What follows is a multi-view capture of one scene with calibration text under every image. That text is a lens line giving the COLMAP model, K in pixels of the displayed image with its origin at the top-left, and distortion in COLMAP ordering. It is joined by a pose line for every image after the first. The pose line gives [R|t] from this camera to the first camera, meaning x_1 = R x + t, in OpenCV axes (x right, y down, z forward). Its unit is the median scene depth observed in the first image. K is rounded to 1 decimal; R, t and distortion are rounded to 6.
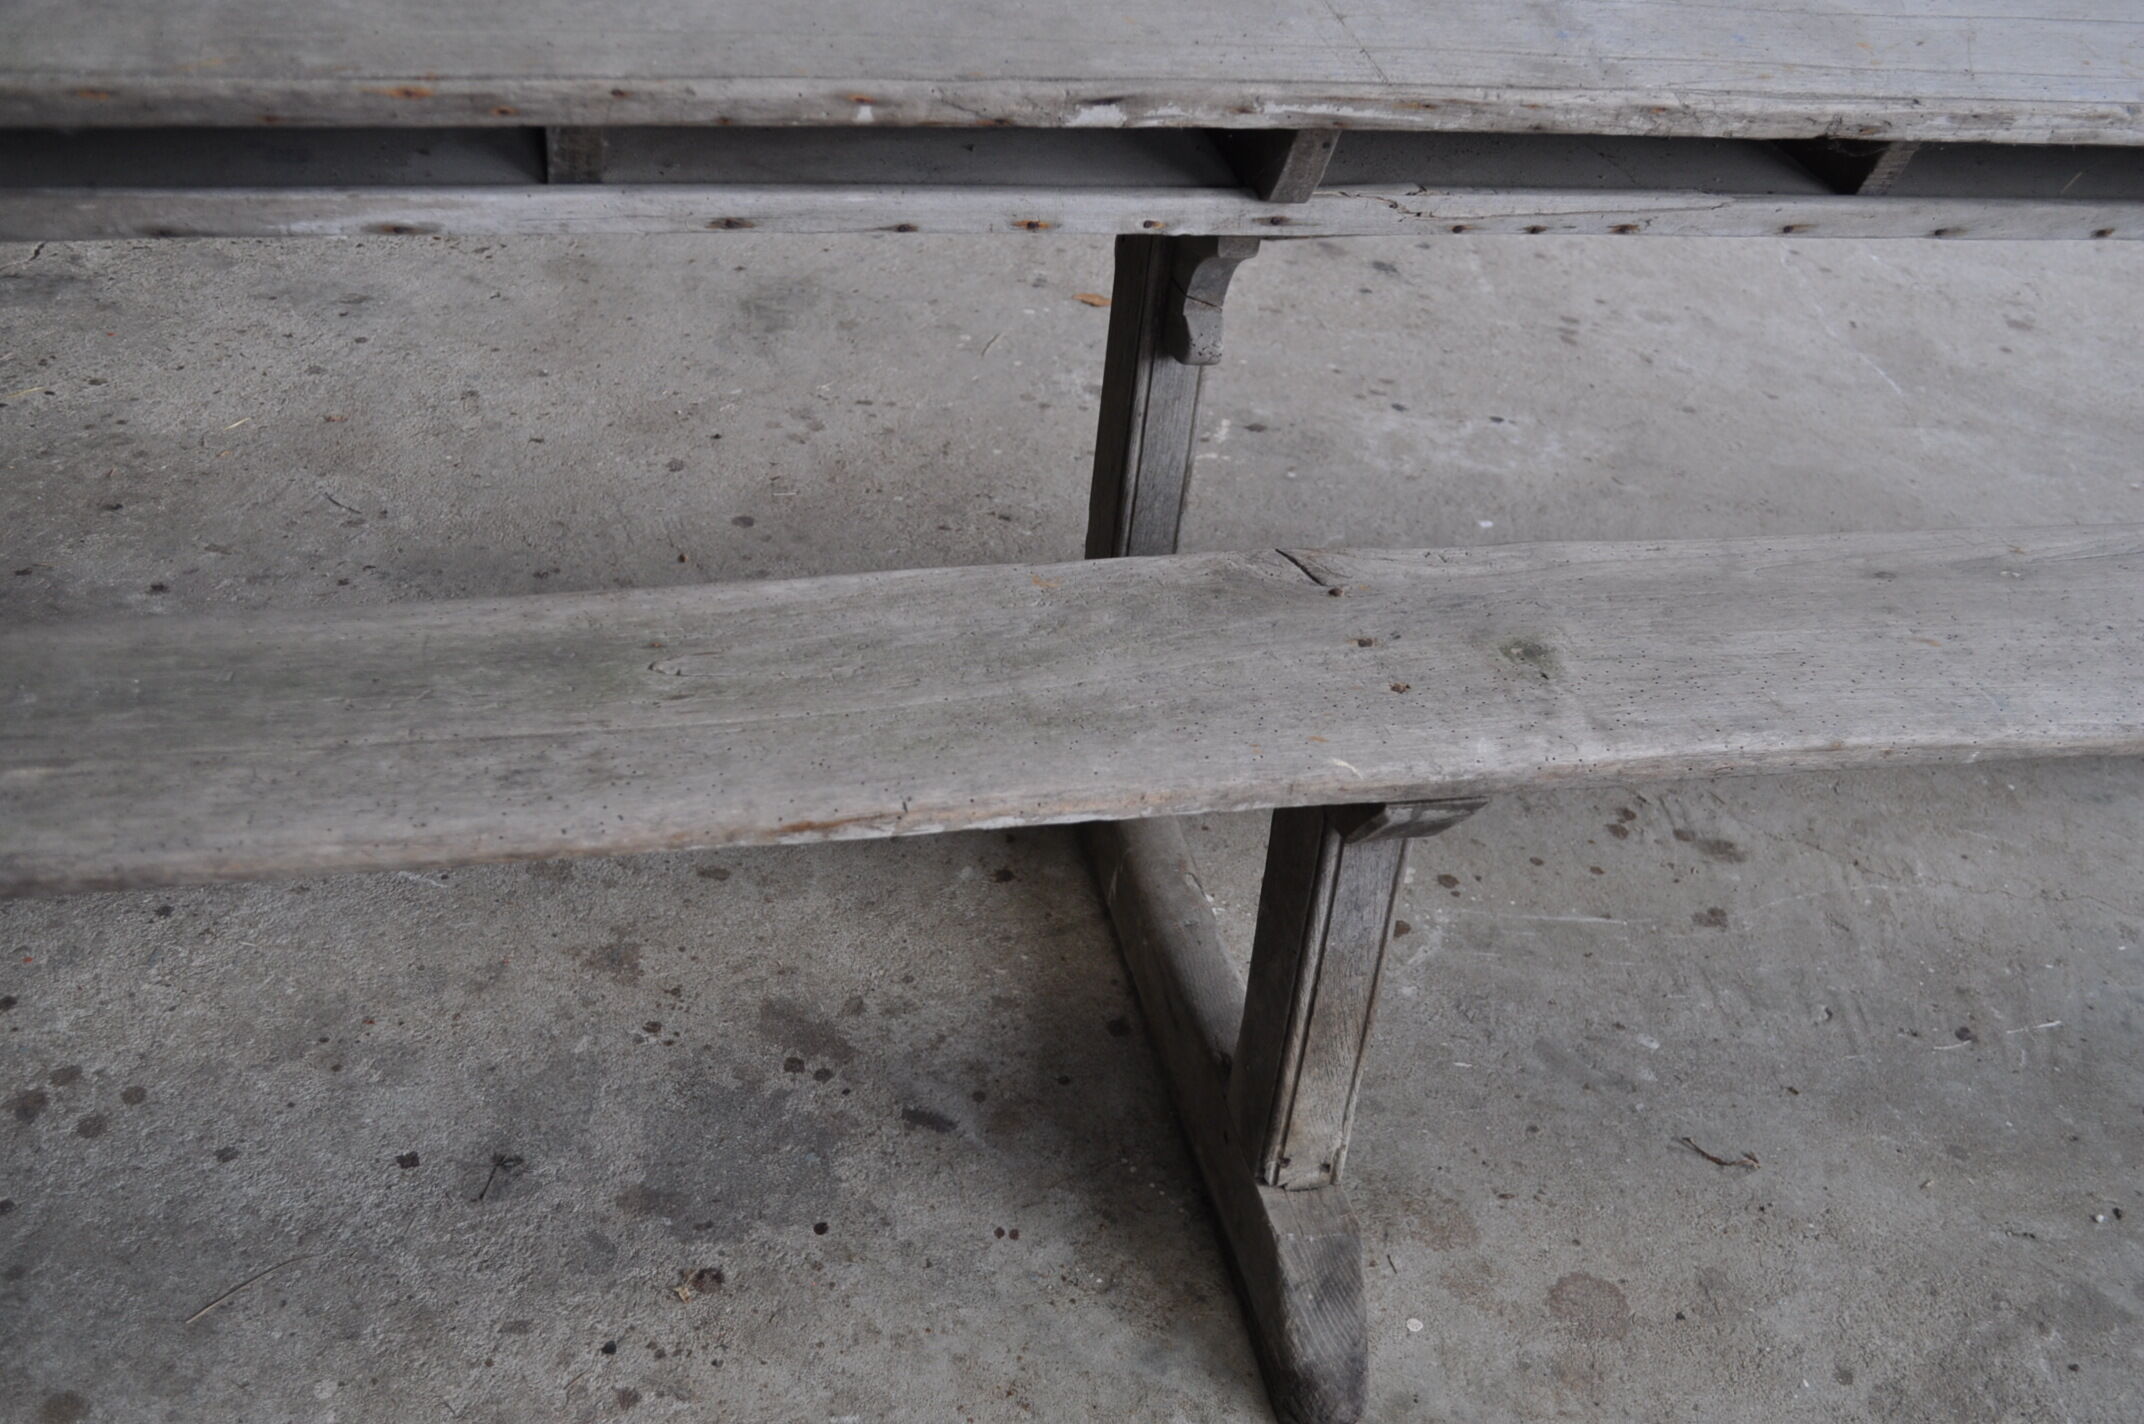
lens RADIAL K [[2007.0, 0, 1068.3], [0, 2007.0, 723.9], [0, 0, 1]] dist [-0.012419, -0.010498]
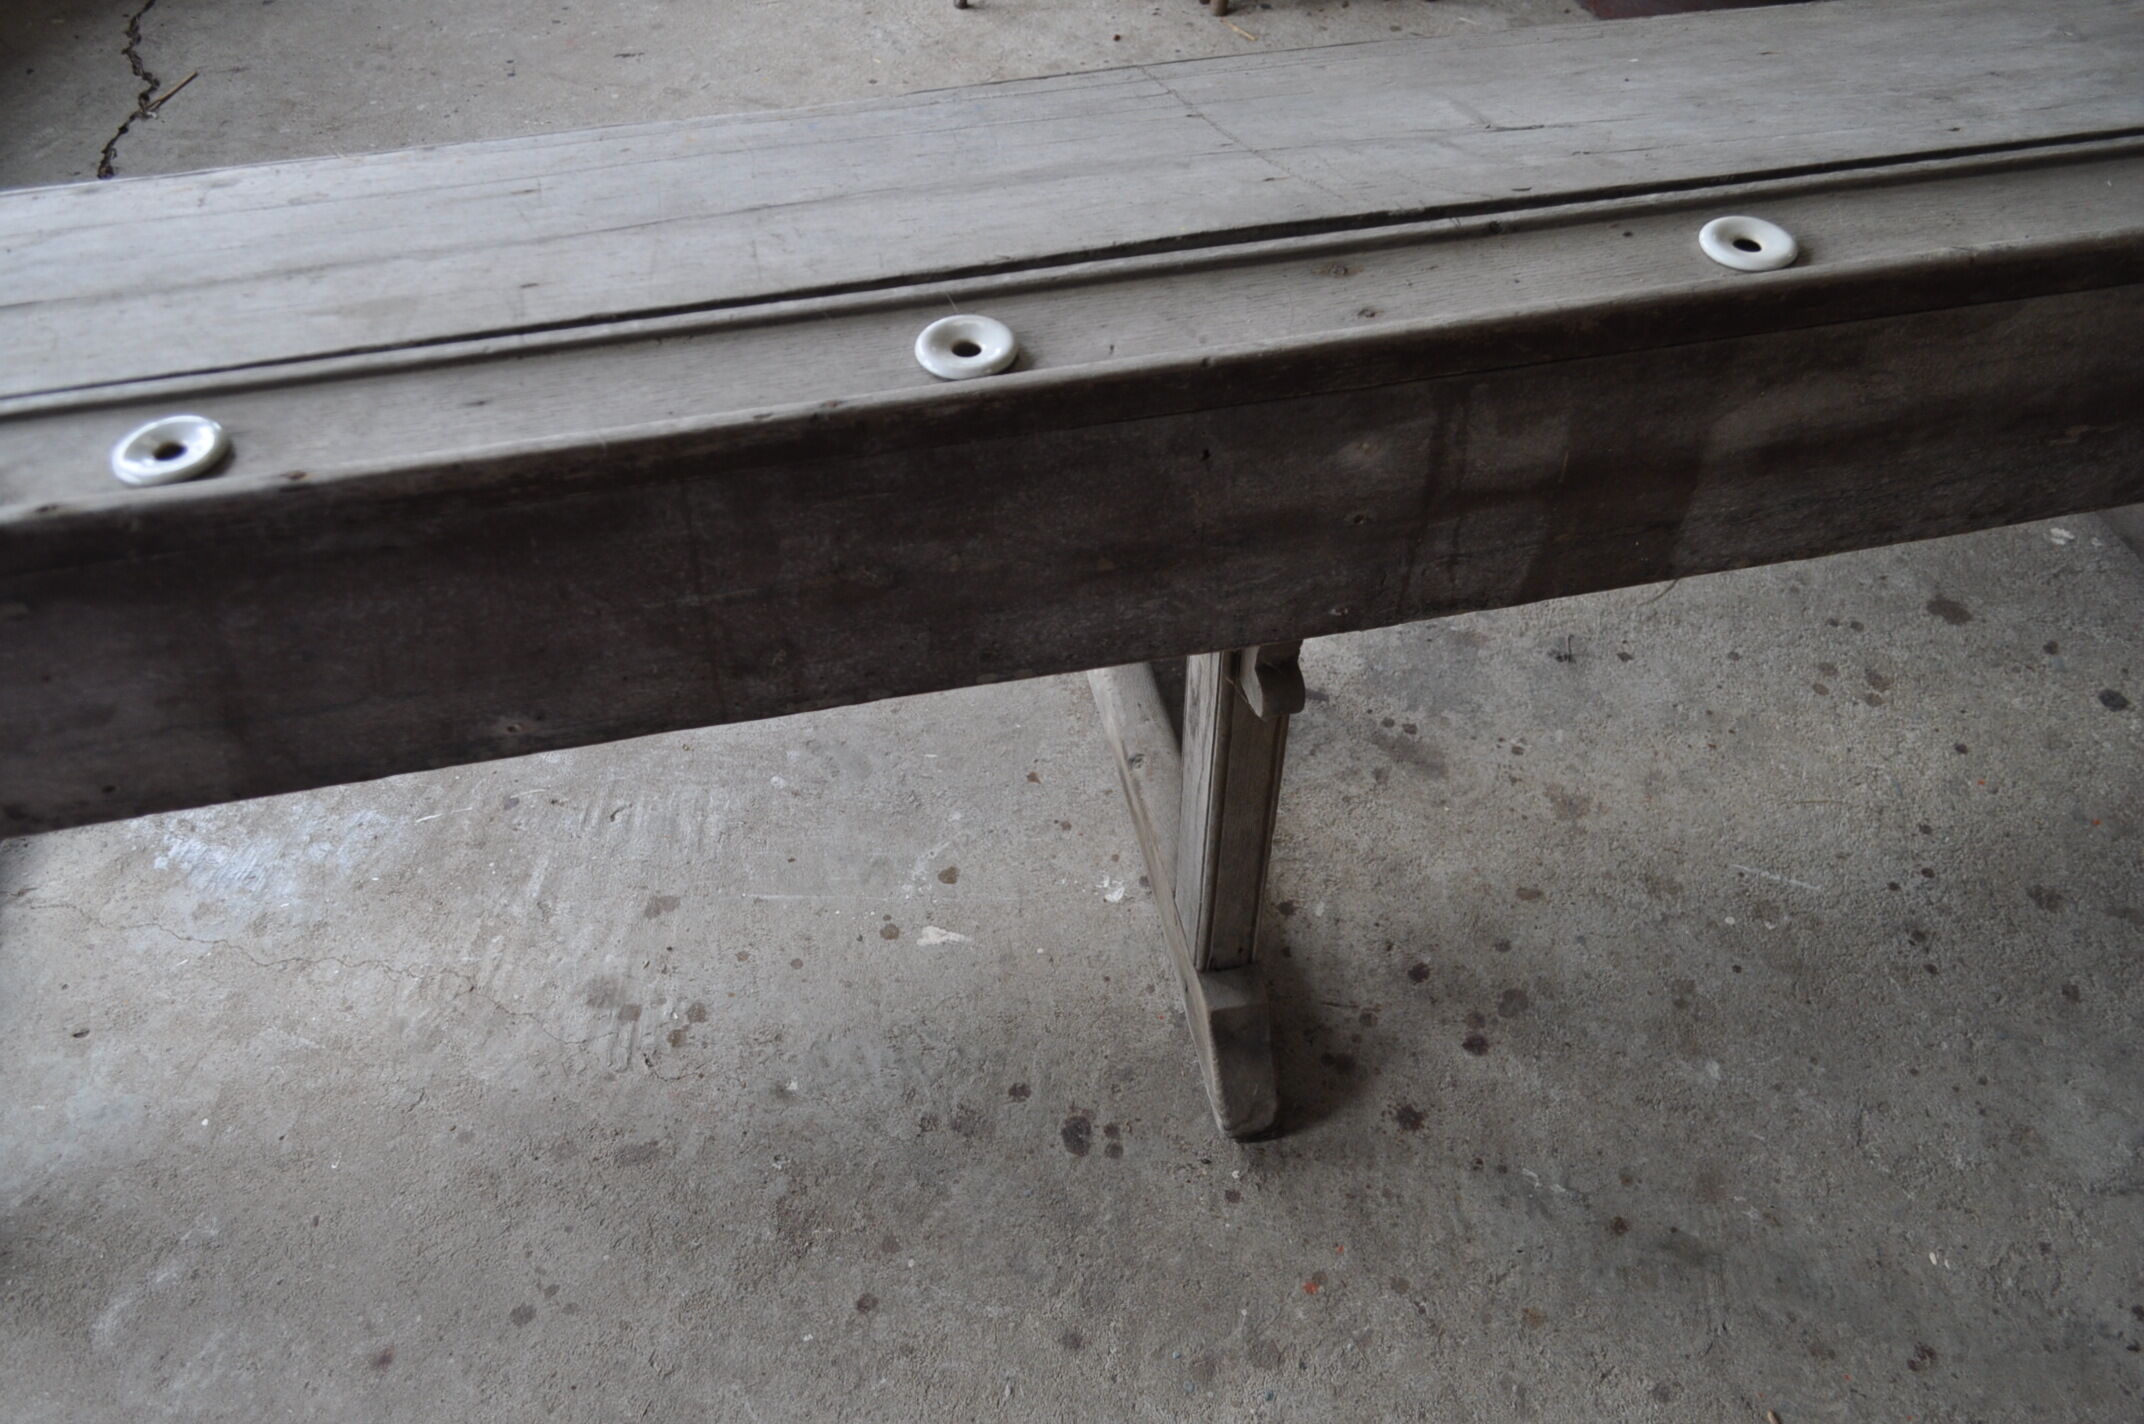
lens RADIAL K [[1721.0, 0, 1064.9], [0, 1721.0, 722.6], [0, 0, 1]] dist [-0.000398, 0.001021]
pose [[-0.996180, -0.068065, -0.054706, 0.159871], [-0.063834, 0.140117, 0.988075, -0.928832], [-0.059588, 0.987793, -0.143926, 1.064763]]
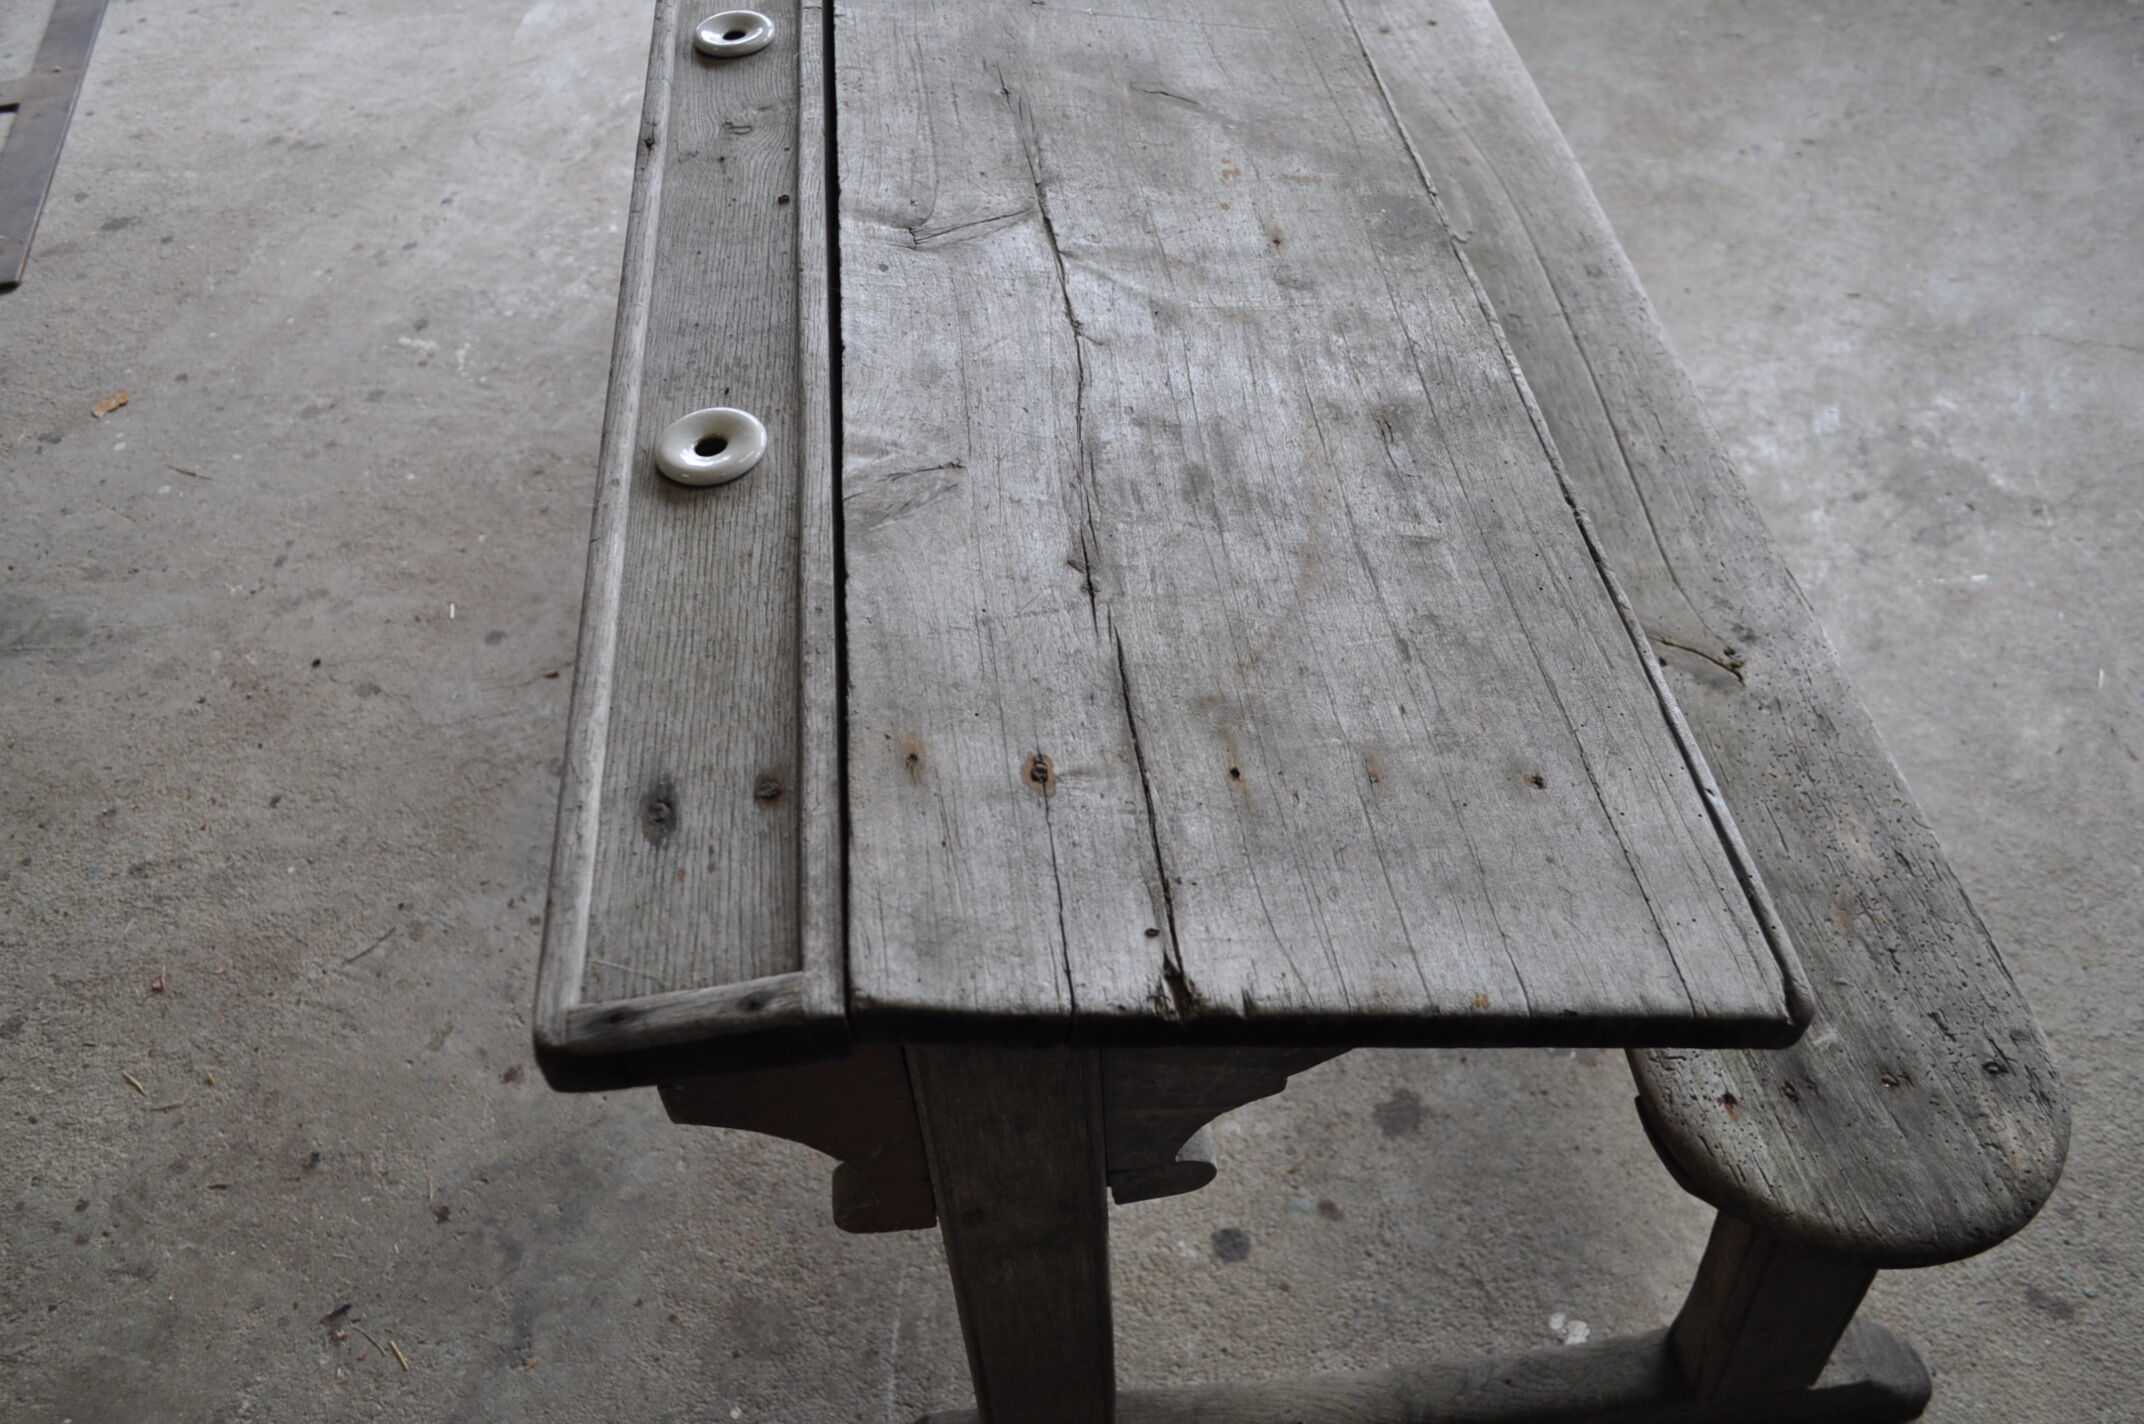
lens RADIAL K [[1731.5, 0, 1066.8], [0, 1731.5, 719.1], [0, 0, 1]] dist [-0.004760, 0.004847]
pose [[0.127854, -0.795271, 0.592619, -0.900480], [0.618103, 0.531184, 0.579476, -0.542694], [-0.775630, 0.292212, 0.559473, 0.355358]]
